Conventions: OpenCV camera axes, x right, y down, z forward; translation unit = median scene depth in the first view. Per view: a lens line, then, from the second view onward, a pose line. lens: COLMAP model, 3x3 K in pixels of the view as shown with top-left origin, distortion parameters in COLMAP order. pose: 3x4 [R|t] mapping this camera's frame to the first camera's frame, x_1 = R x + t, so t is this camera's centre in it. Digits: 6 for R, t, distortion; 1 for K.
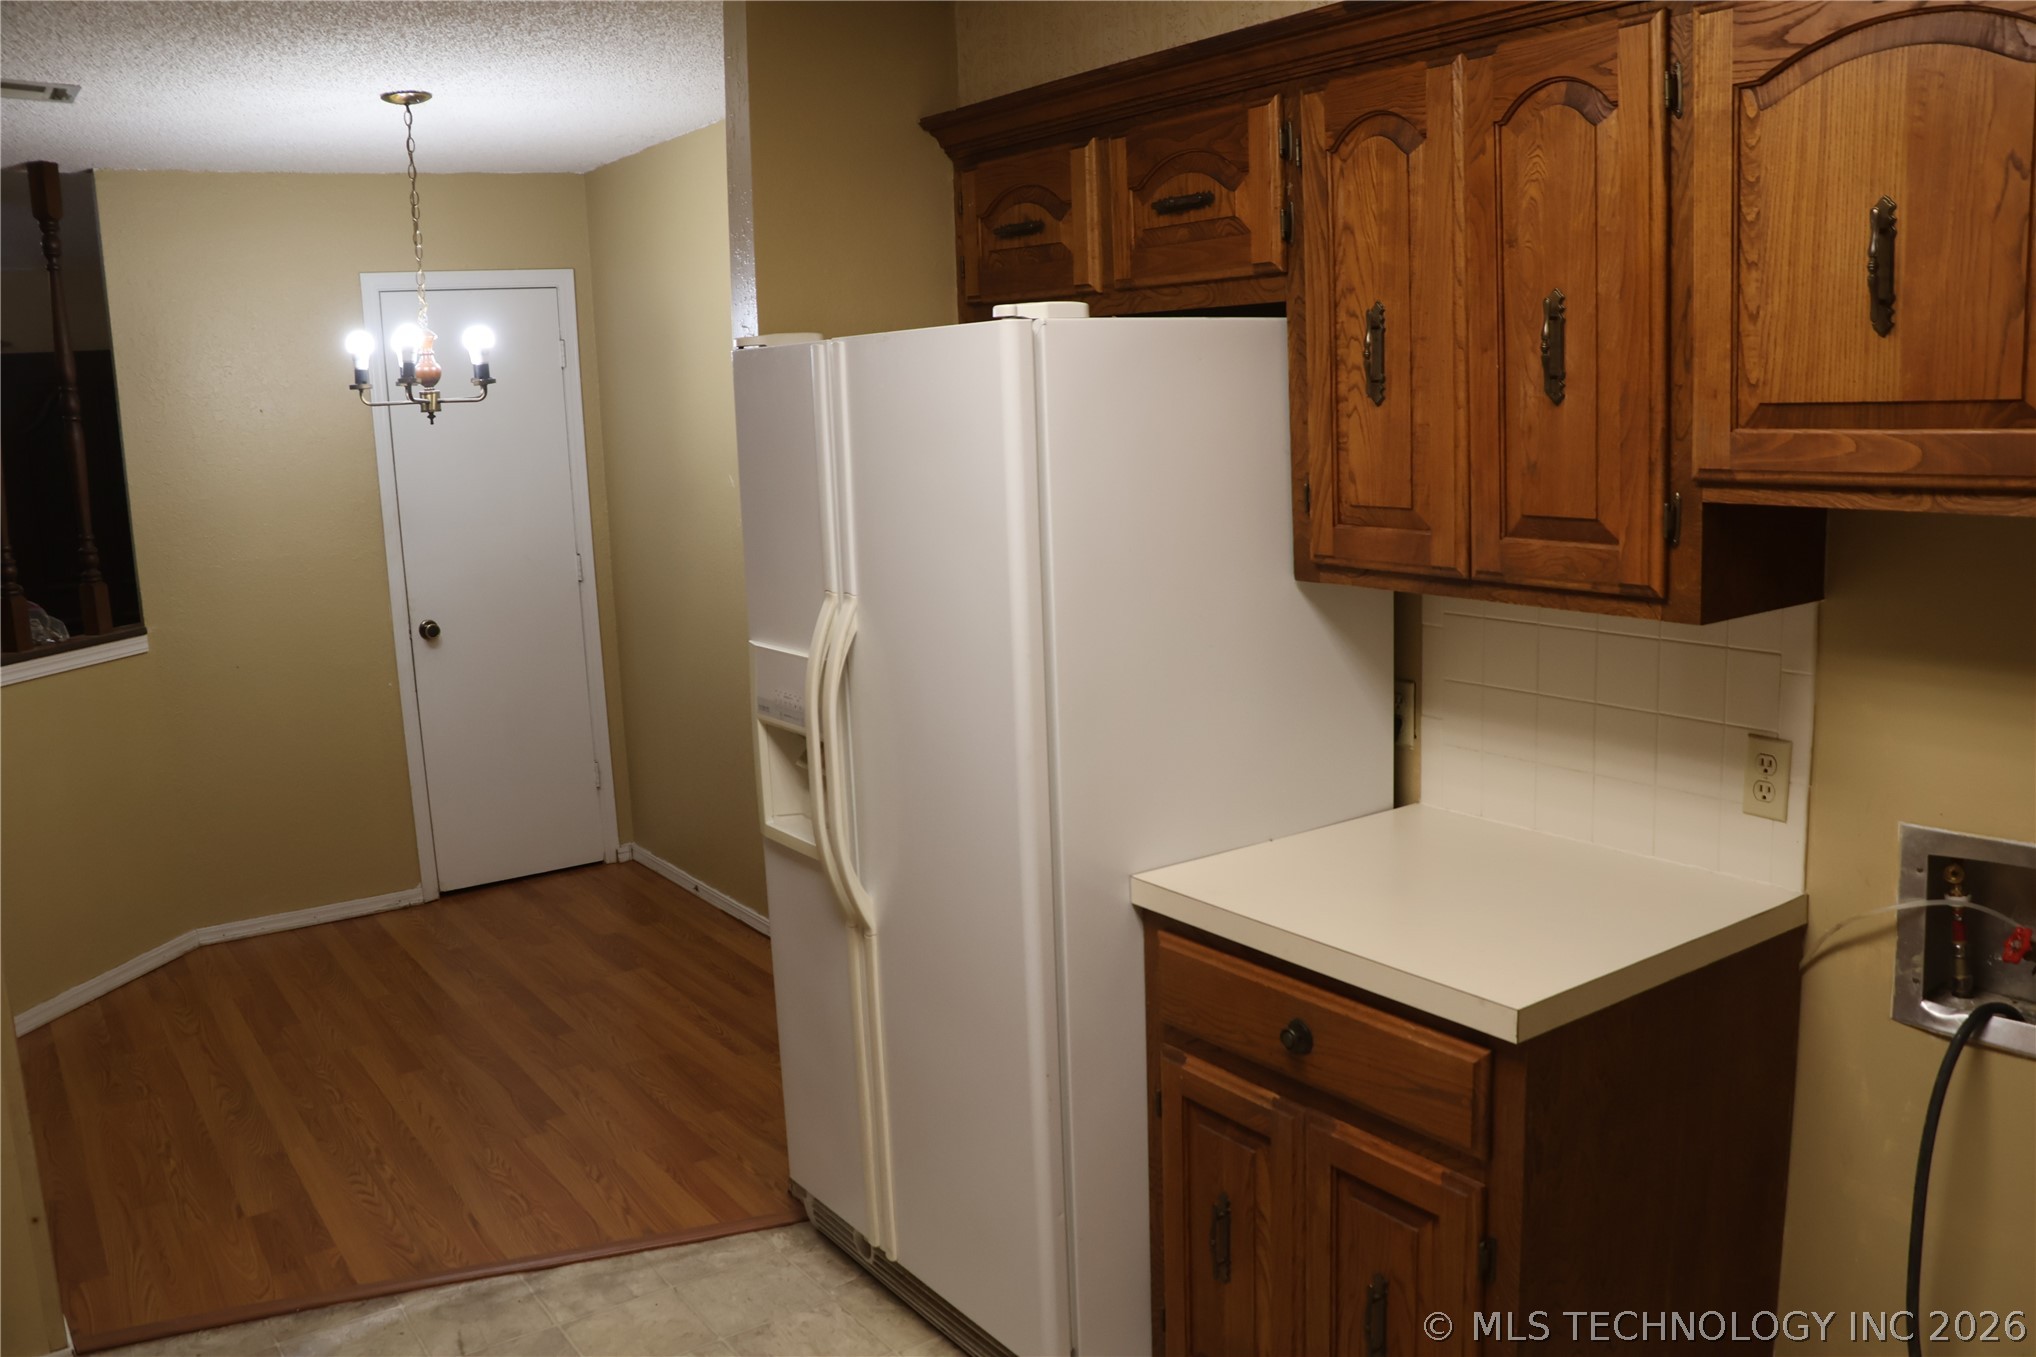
lens RADIAL K [[1678.4, 0, 1018.0], [0, 1678.4, 678.5], [0, 0, 1]] dist [-0.128027, 0.005615]
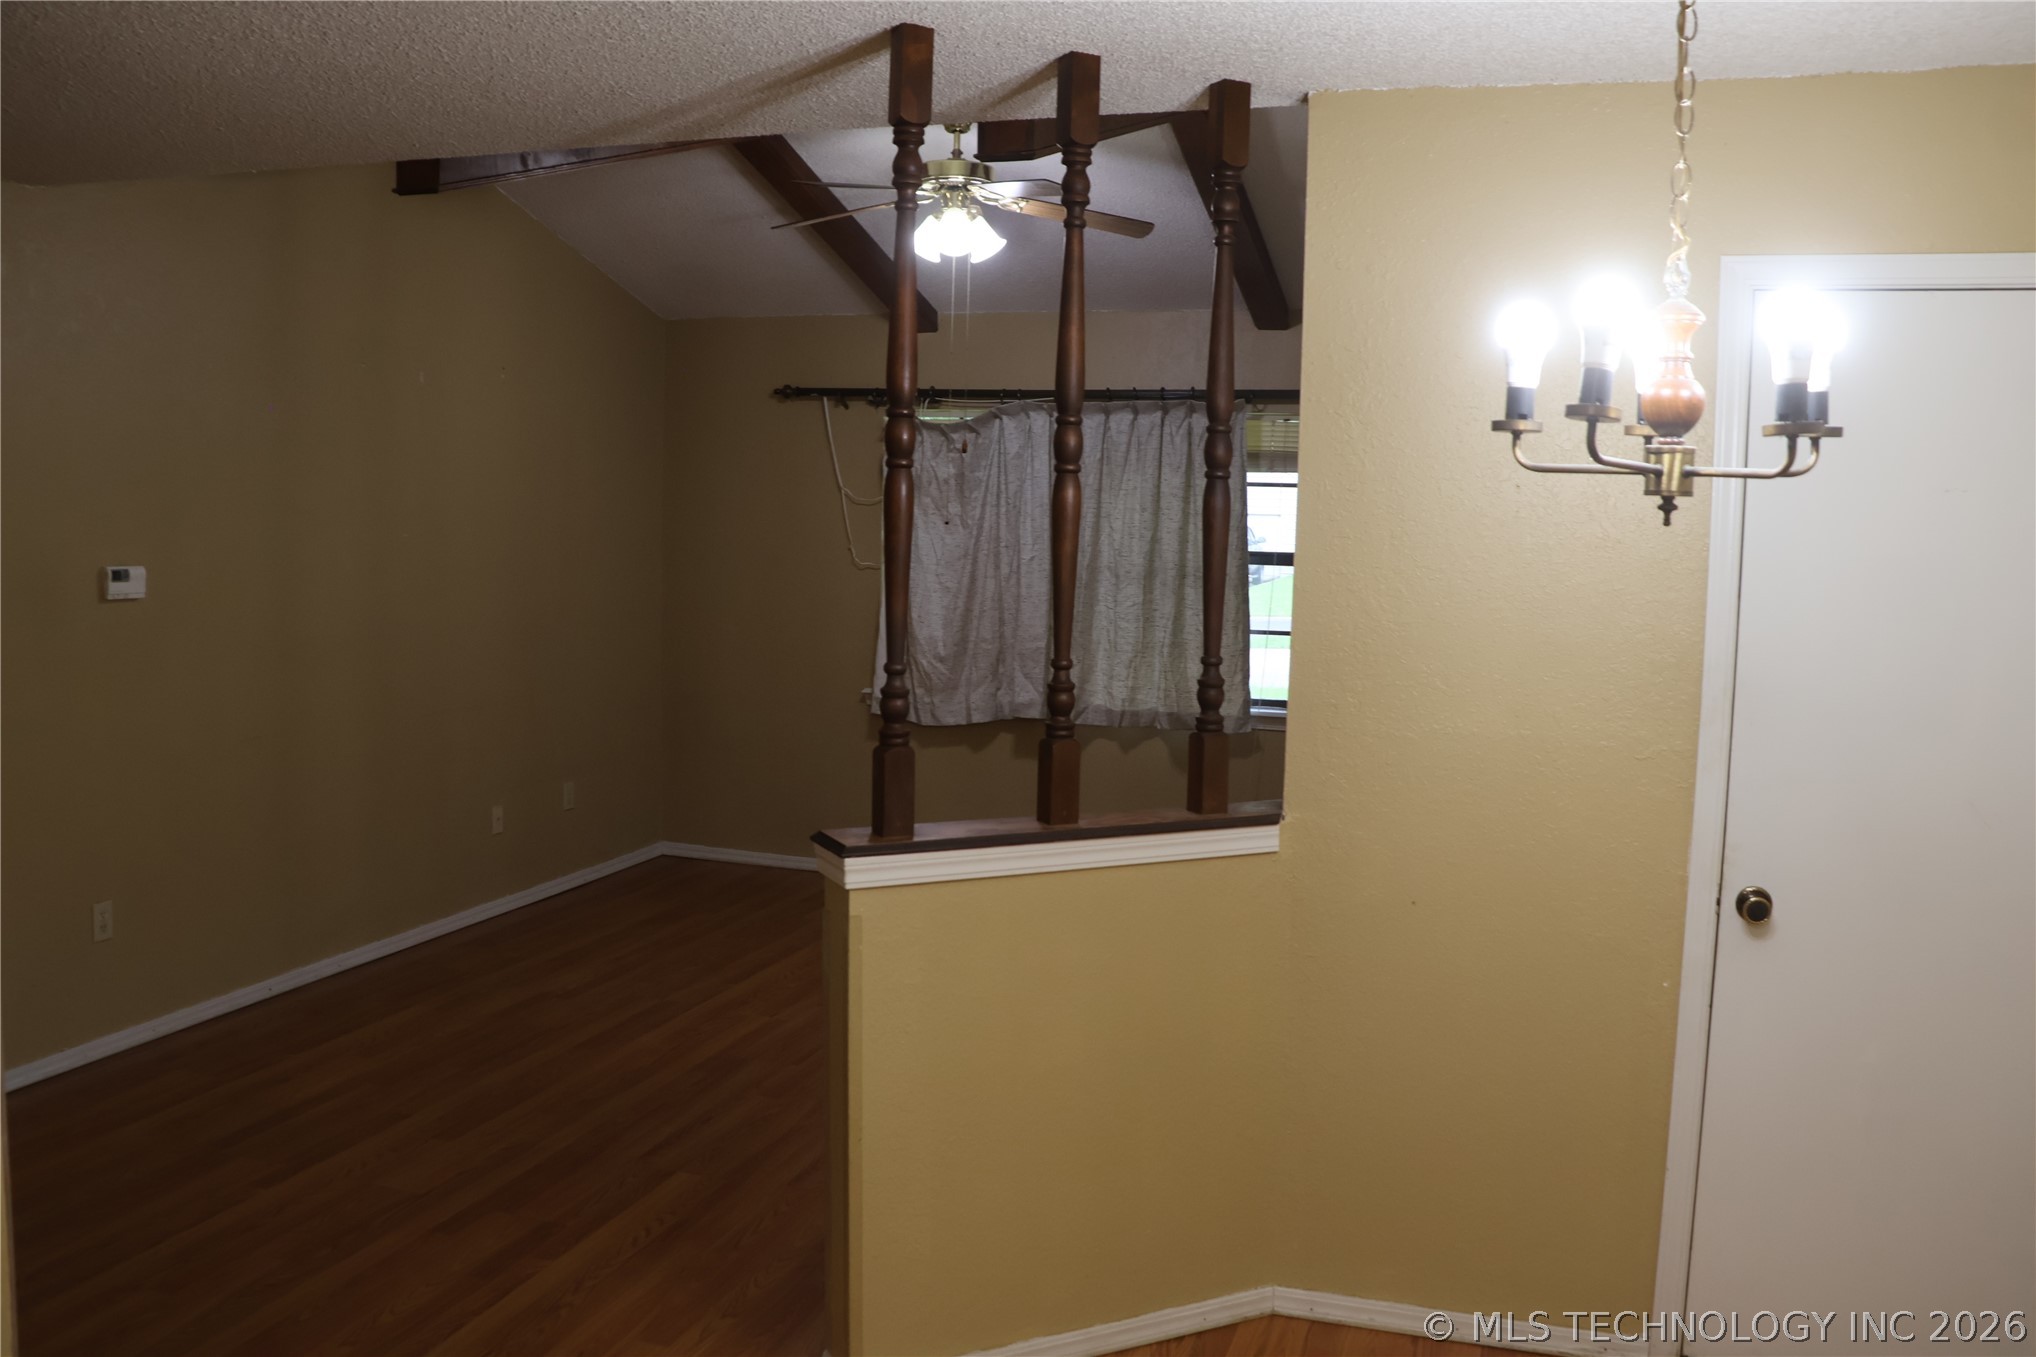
lens RADIAL K [[1678.4, 0, 1018.0], [0, 1678.4, 678.5], [0, 0, 1]] dist [-0.128027, 0.005615]
pose [[0.621406, 0.130958, -0.772467, -0.130391], [-0.183708, 0.982800, 0.018833, -0.093779], [0.761647, 0.130205, 0.634776, 0.614004]]
